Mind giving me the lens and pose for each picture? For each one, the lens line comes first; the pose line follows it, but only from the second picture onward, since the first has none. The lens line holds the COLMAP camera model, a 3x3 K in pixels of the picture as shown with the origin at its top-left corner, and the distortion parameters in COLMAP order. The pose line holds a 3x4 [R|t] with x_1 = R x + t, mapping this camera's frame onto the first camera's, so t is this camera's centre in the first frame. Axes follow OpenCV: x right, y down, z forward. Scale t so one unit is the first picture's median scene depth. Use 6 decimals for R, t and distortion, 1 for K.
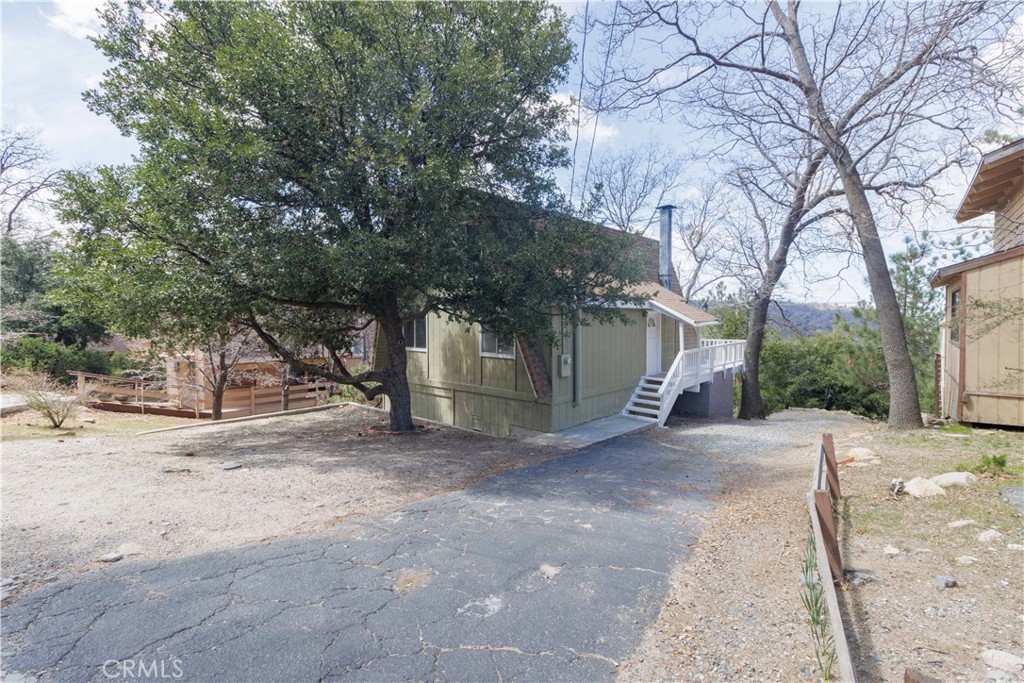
lens RADIAL K [[474.1, 0, 510.5], [0, 474.1, 336.9], [0, 0, 1]] dist [0.002678, -0.001230]
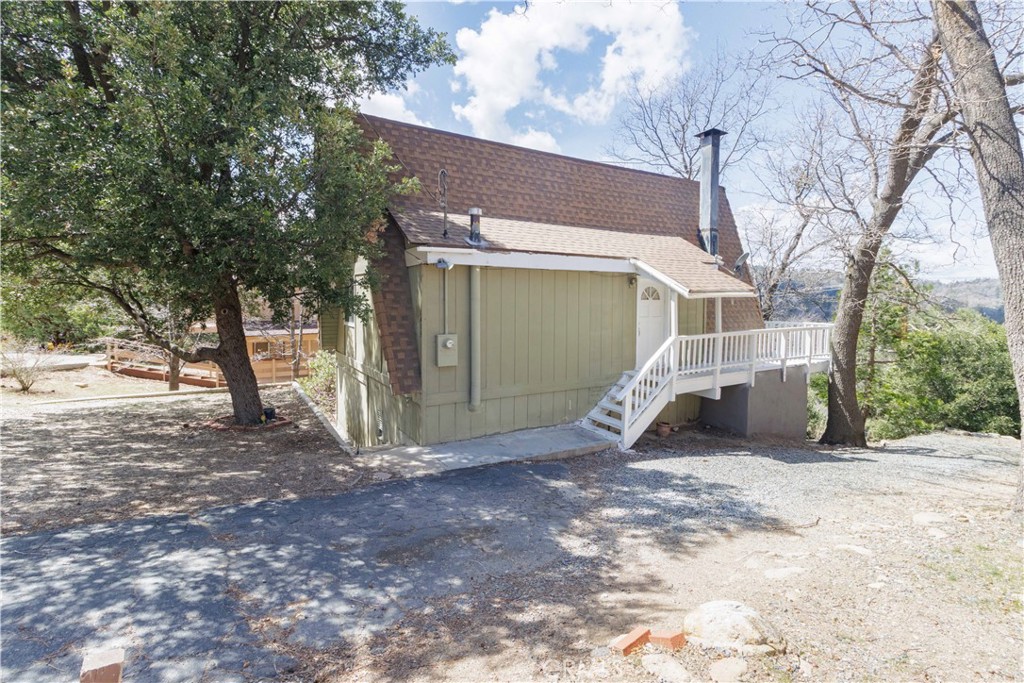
lens RADIAL K [[474.1, 0, 527.1], [0, 474.1, 315.3], [0, 0, 1]] dist [0.002678, -0.001230]
pose [[0.955141, 0.018561, -0.295568, 0.340433], [-0.020195, 0.999793, -0.002477, 0.006616], [0.295461, 0.008335, 0.955318, 0.294958]]
